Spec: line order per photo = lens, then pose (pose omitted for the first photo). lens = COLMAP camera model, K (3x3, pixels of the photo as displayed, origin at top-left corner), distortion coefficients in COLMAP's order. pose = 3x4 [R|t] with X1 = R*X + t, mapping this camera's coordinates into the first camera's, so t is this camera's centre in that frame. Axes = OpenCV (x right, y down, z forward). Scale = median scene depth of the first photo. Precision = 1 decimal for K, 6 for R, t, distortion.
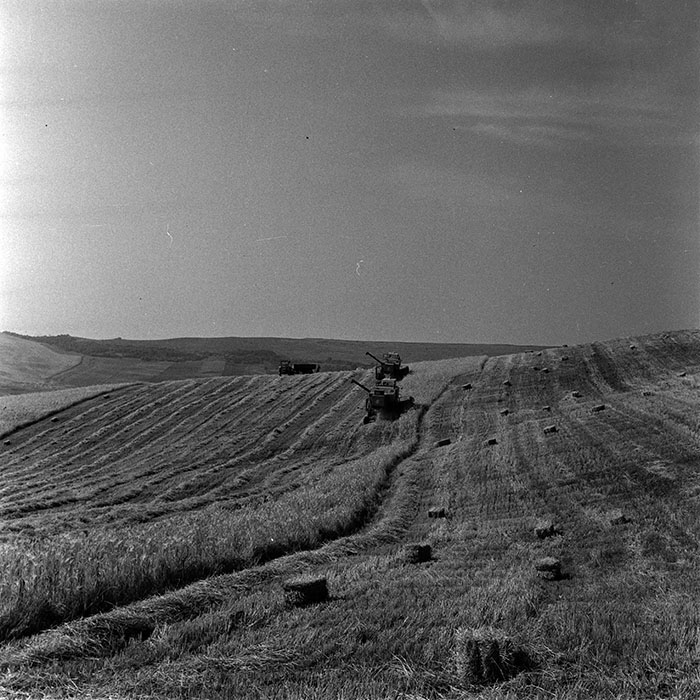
lens RADIAL K [[961.5, 0, 336.7], [0, 961.5, 353.0], [0, 0, 1]] dist [0.057515, -0.030980]
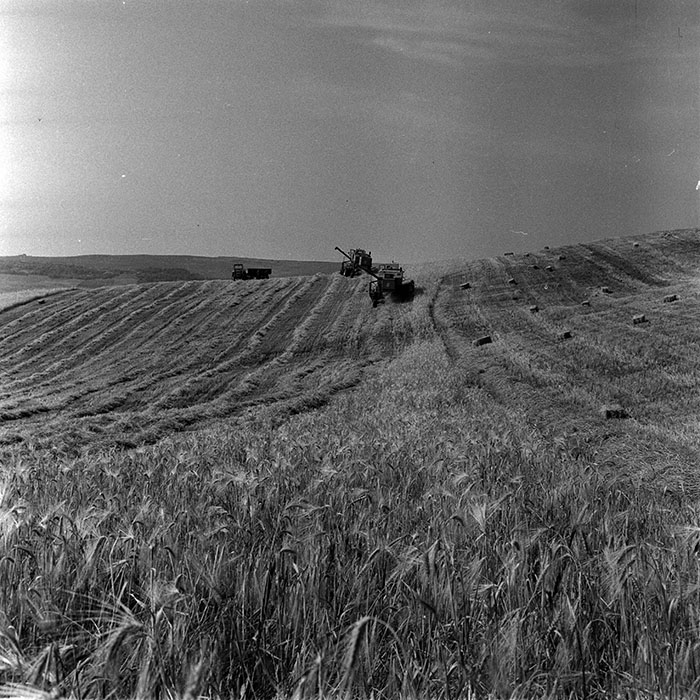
lens RADIAL K [[961.5, 0, 336.7], [0, 961.5, 353.0], [0, 0, 1]] dist [0.057515, -0.030980]
pose [[0.995819, -0.002014, 0.091330, -0.063748], [-0.005537, 0.996587, 0.082358, 0.022923], [-0.091184, -0.082519, 0.992409, 0.109395]]
